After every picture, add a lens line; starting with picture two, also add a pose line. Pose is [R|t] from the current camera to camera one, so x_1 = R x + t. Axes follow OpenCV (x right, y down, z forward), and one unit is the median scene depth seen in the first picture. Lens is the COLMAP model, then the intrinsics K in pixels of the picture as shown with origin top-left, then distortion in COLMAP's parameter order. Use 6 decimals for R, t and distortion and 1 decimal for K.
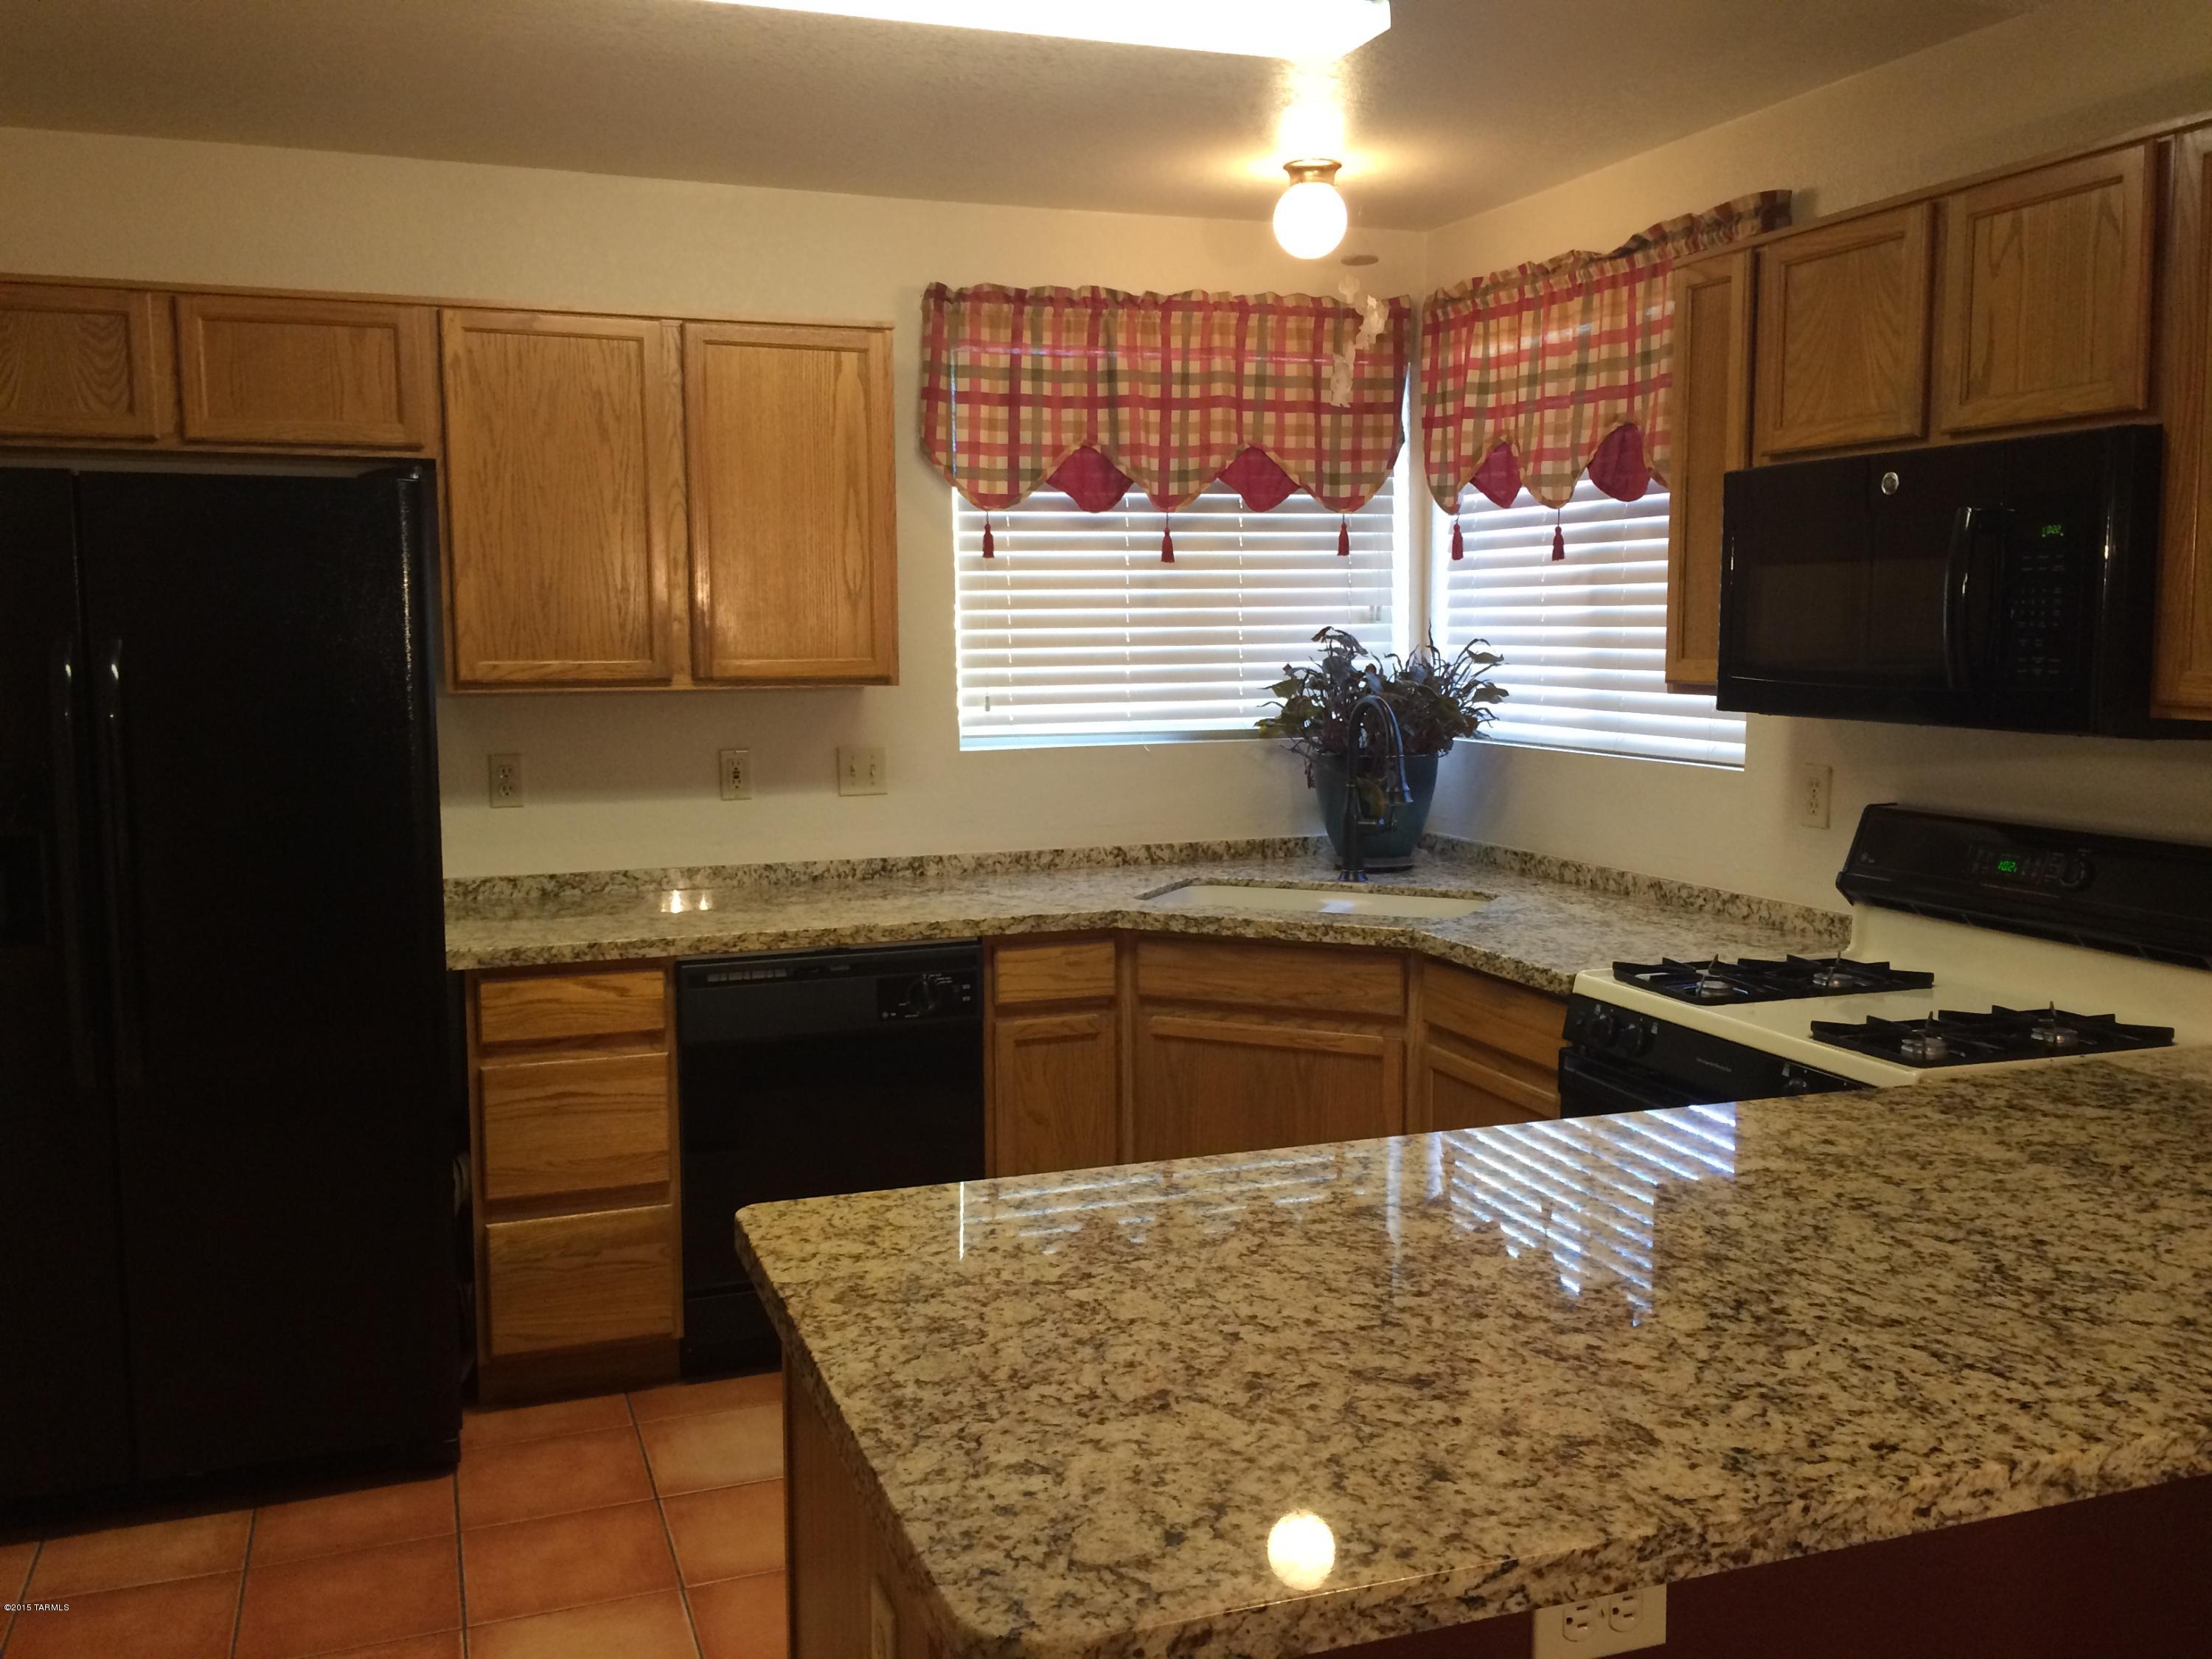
lens RADIAL K [[1883.0, 0, 1096.9], [0, 1883.0, 835.4], [0, 0, 1]] dist [0.089104, -0.120058]
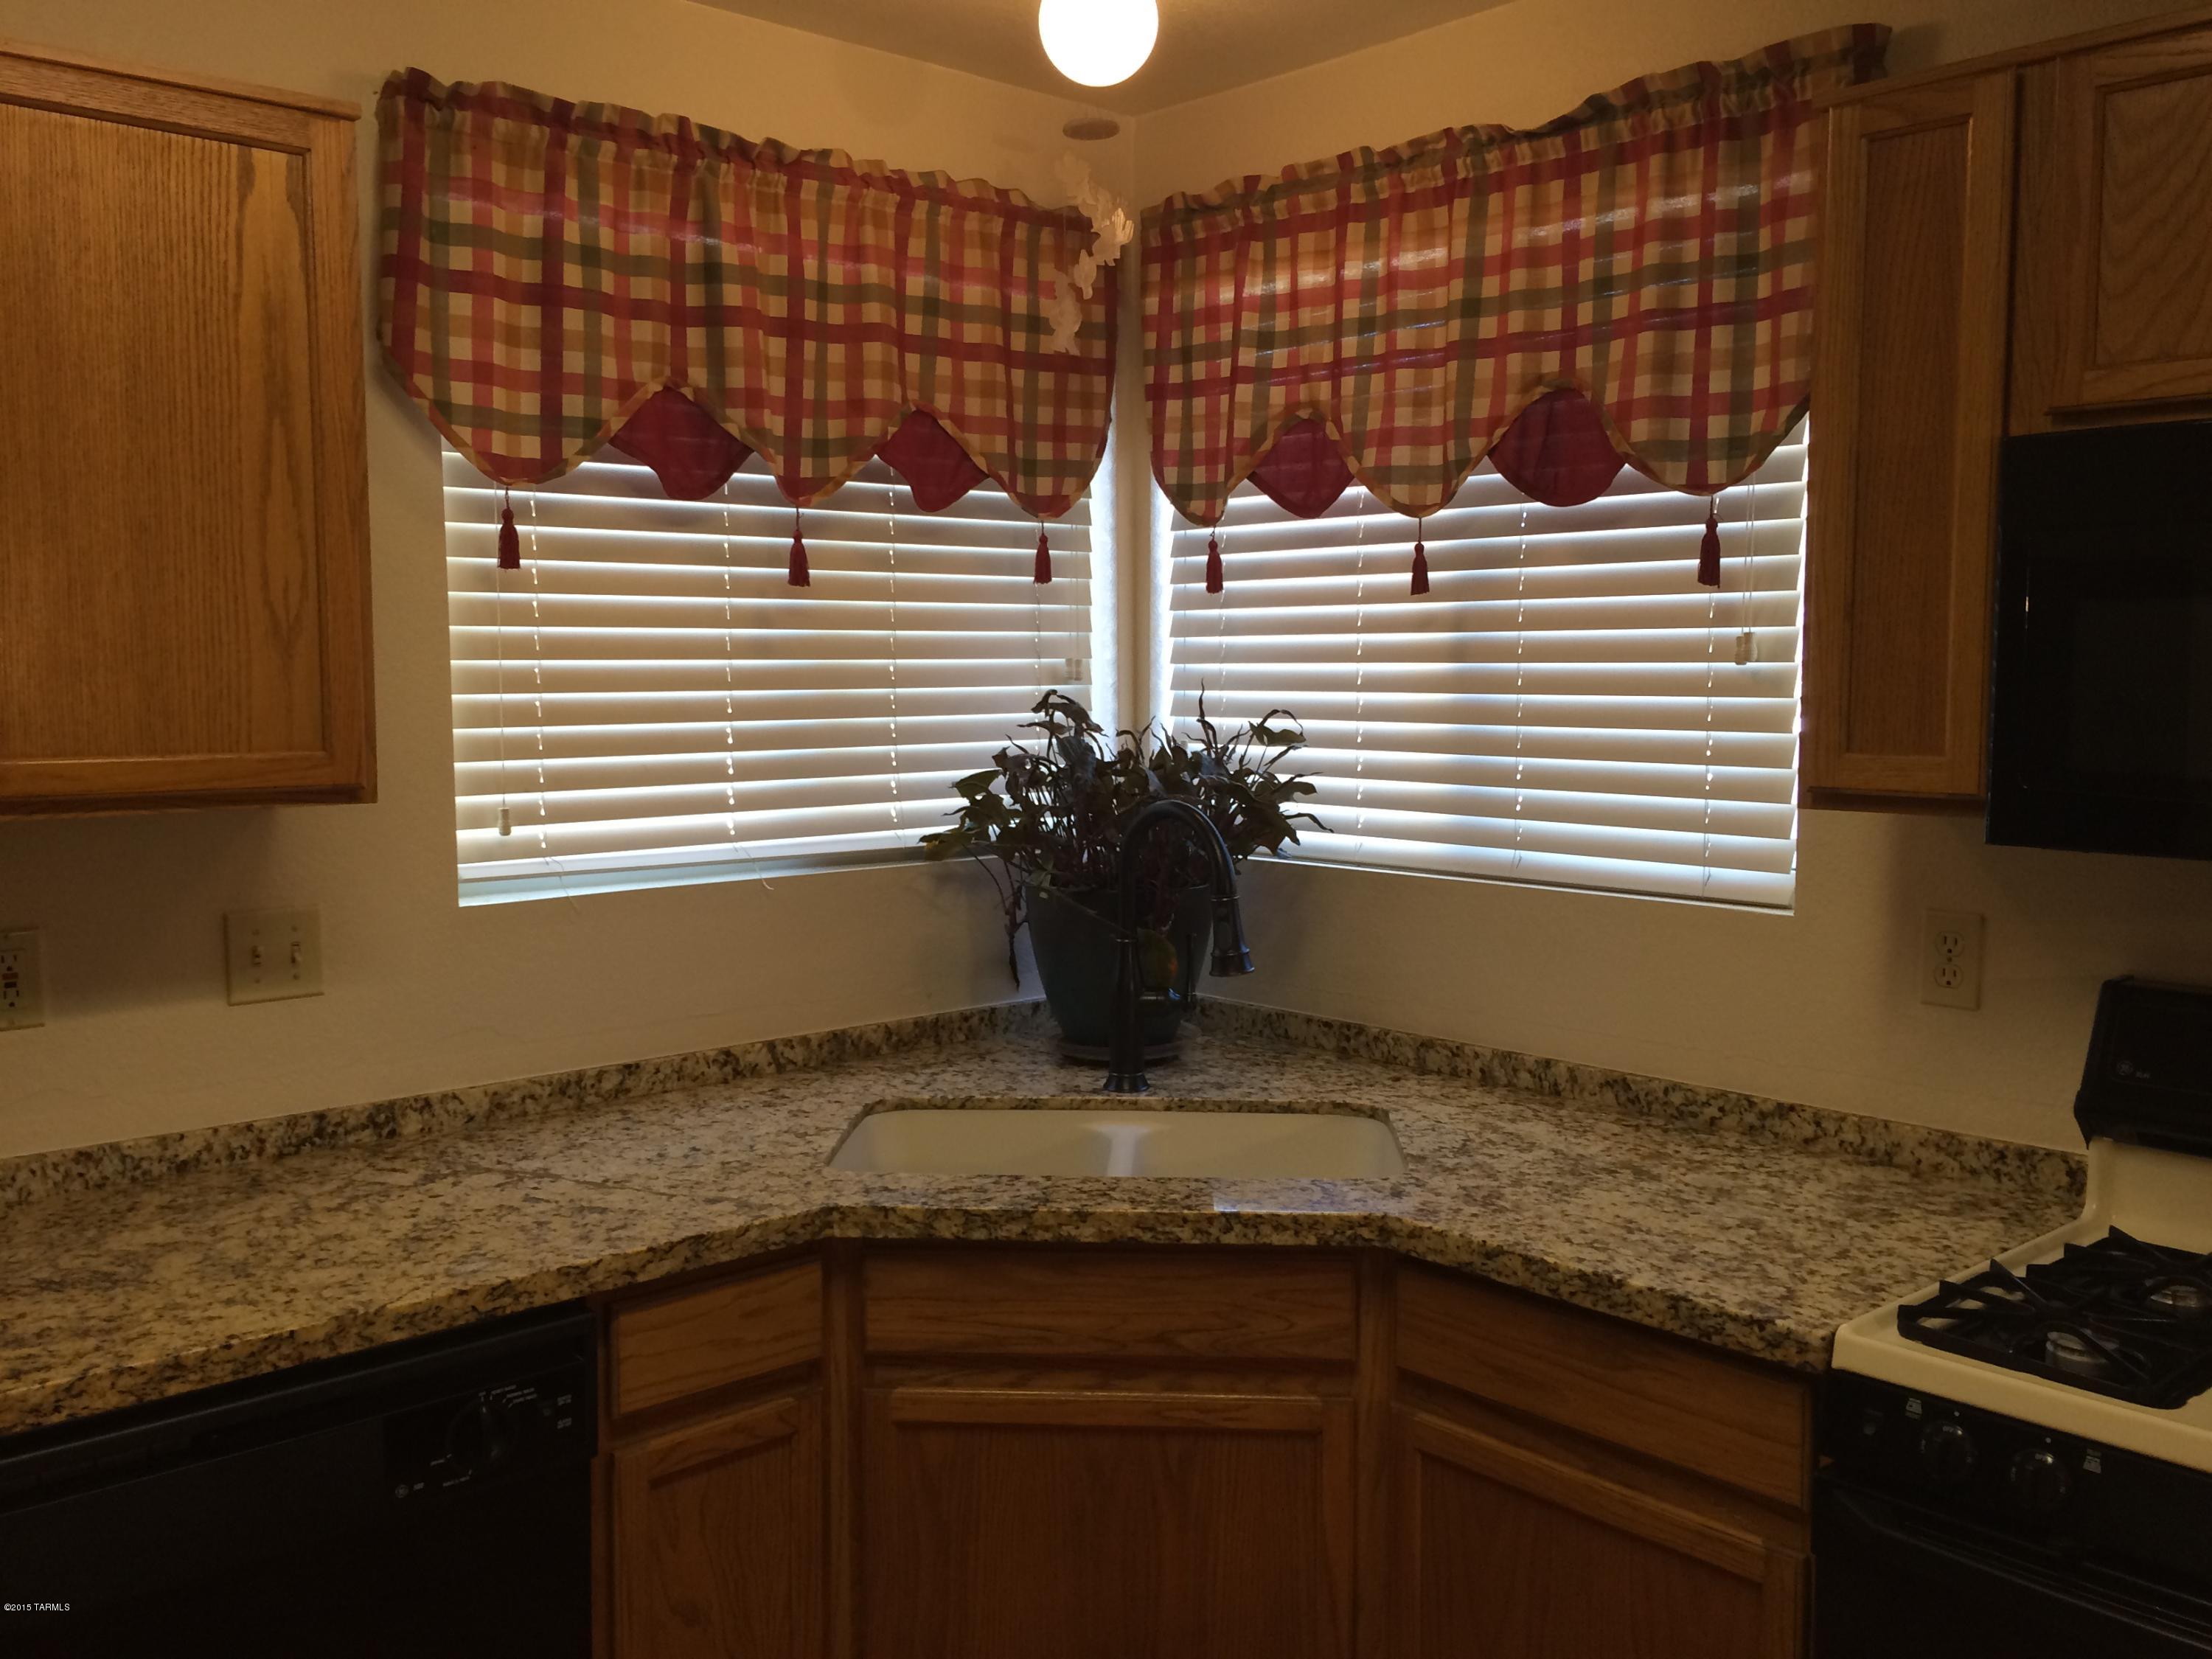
lens RADIAL K [[1883.0, 0, 1093.4], [0, 1883.0, 820.6], [0, 0, 1]] dist [0.089104, -0.120058]
pose [[0.929287, -0.024198, 0.368564, -0.112726], [0.036586, 0.998975, -0.026659, -0.052227], [-0.367541, 0.038258, 0.929220, 0.428957]]
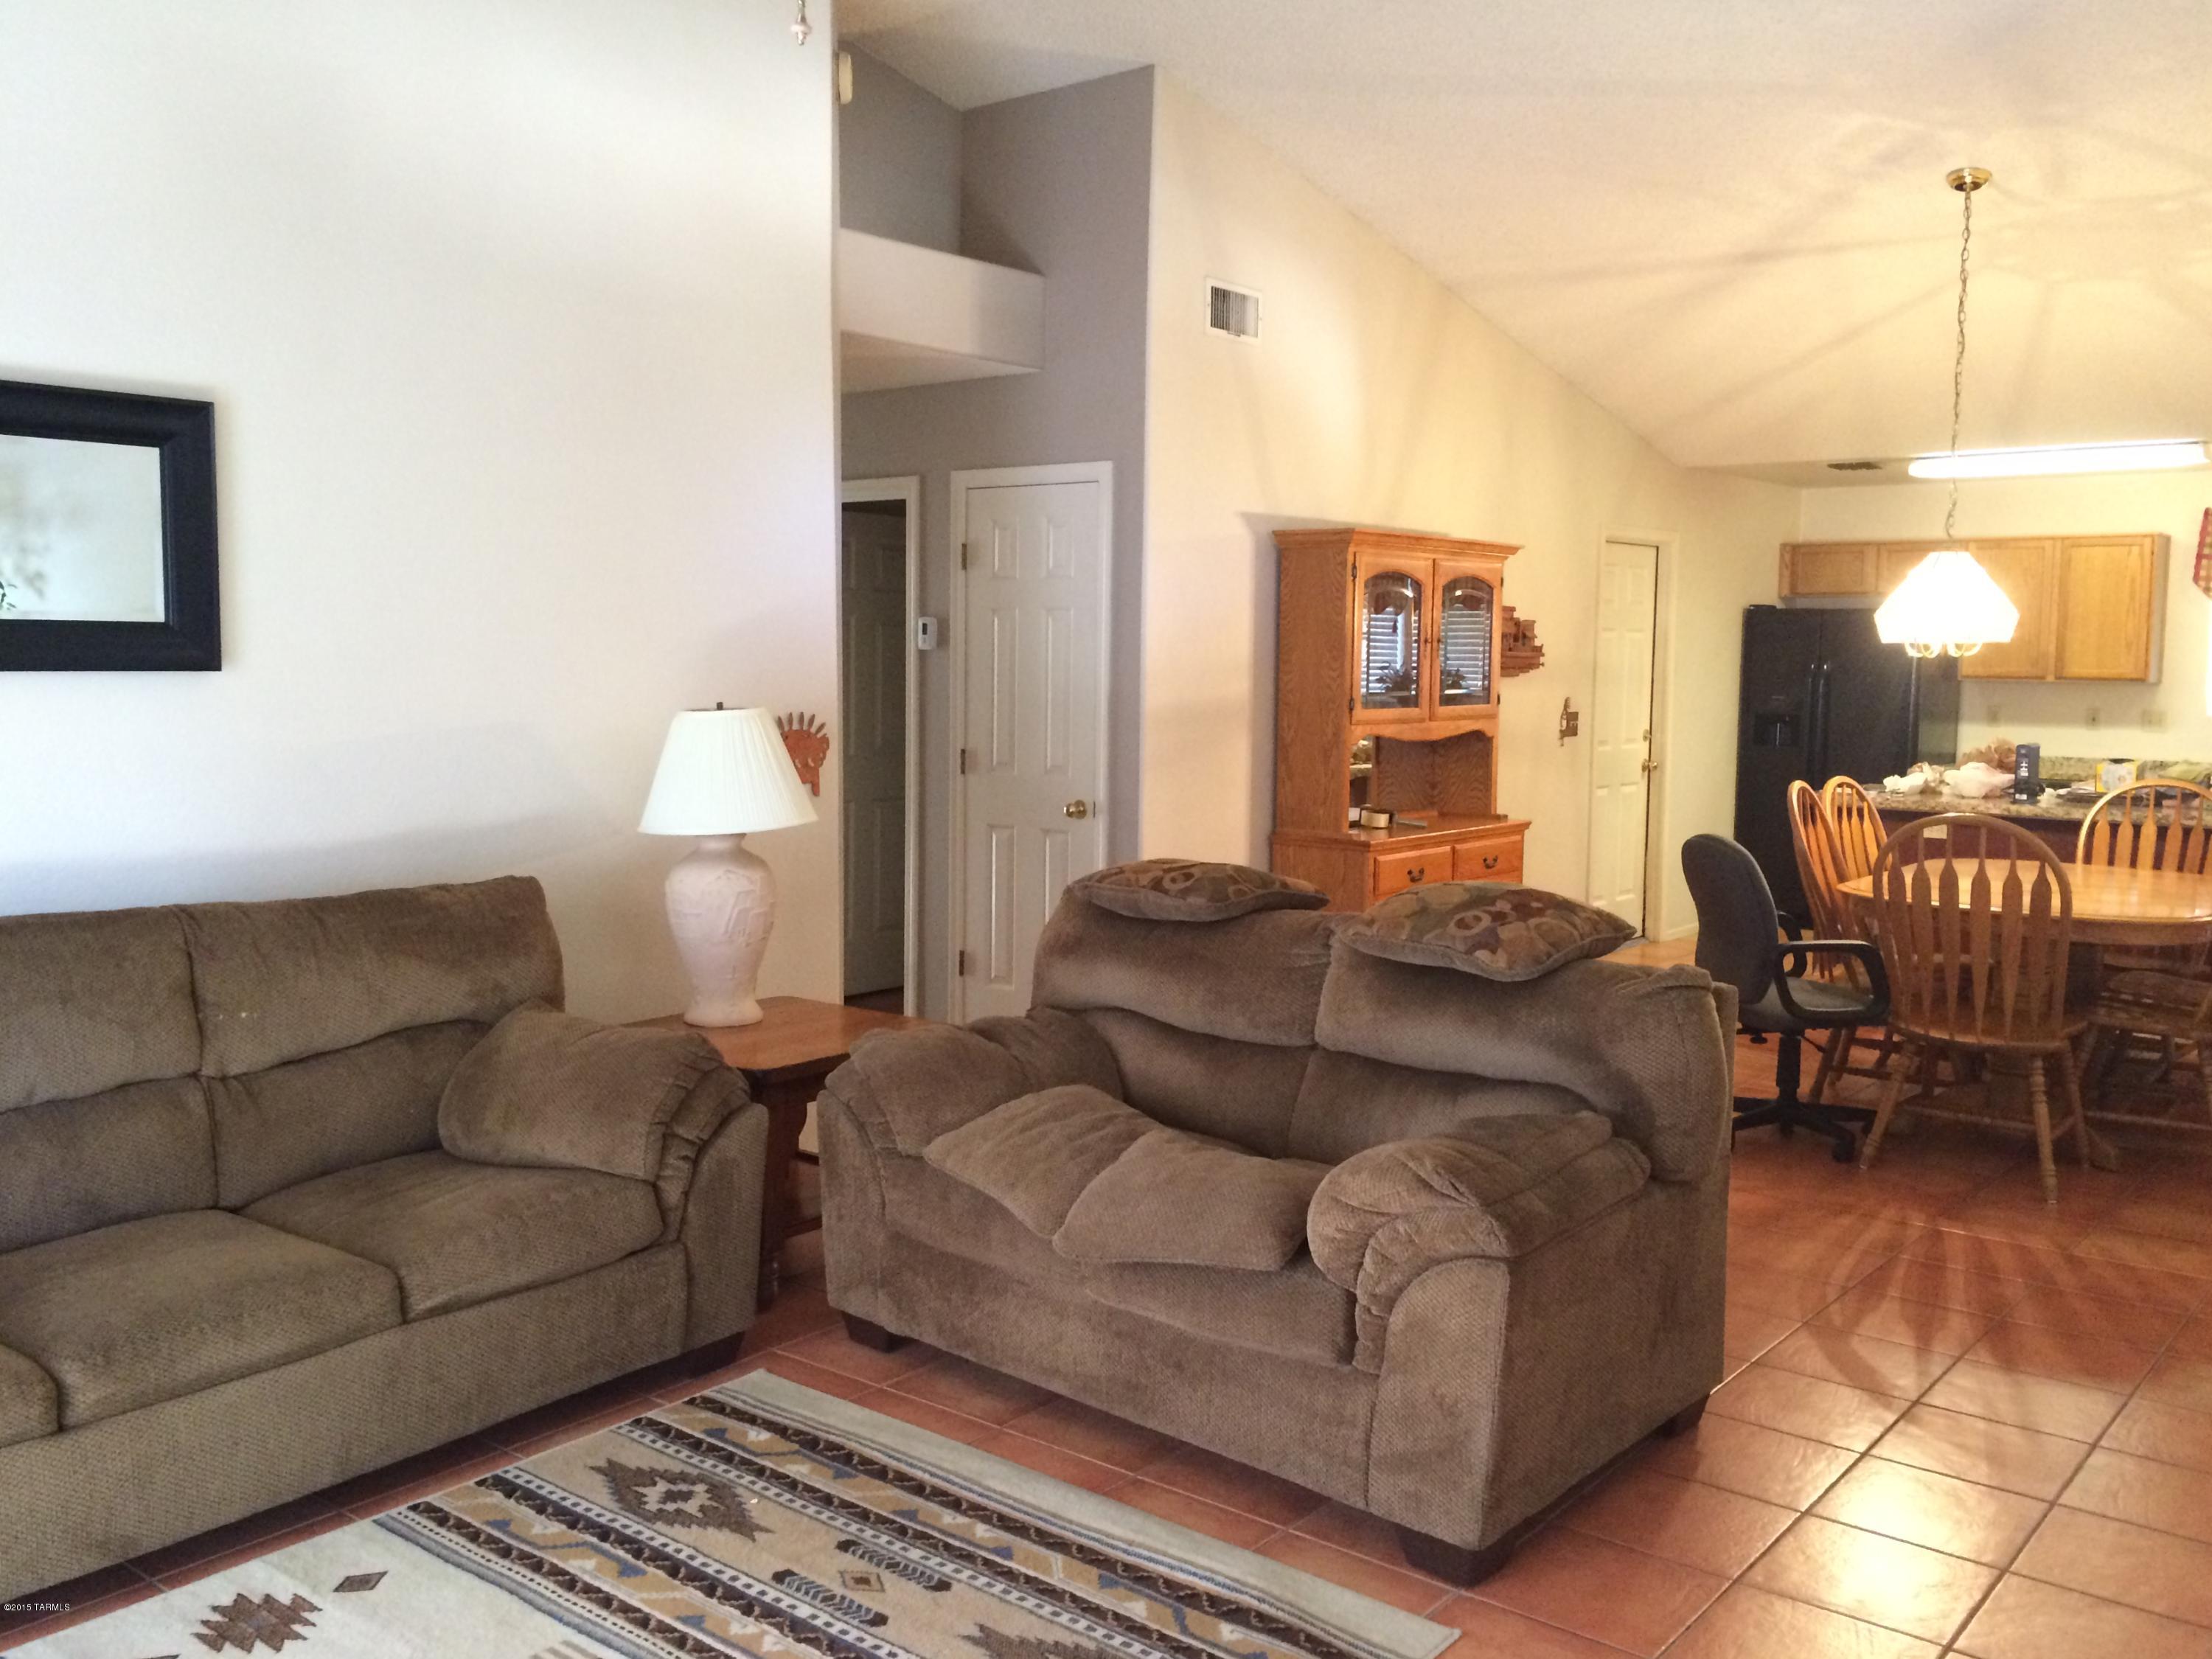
lens RADIAL K [[1883.0, 0, 1106.8], [0, 1883.0, 830.4], [0, 0, 1]] dist [0.089104, -0.120058]
pose [[0.522198, 0.083405, -0.848736, 1.253284], [-0.107548, 0.993701, 0.031480, 0.170308], [0.846015, 0.074841, 0.527879, -1.356461]]
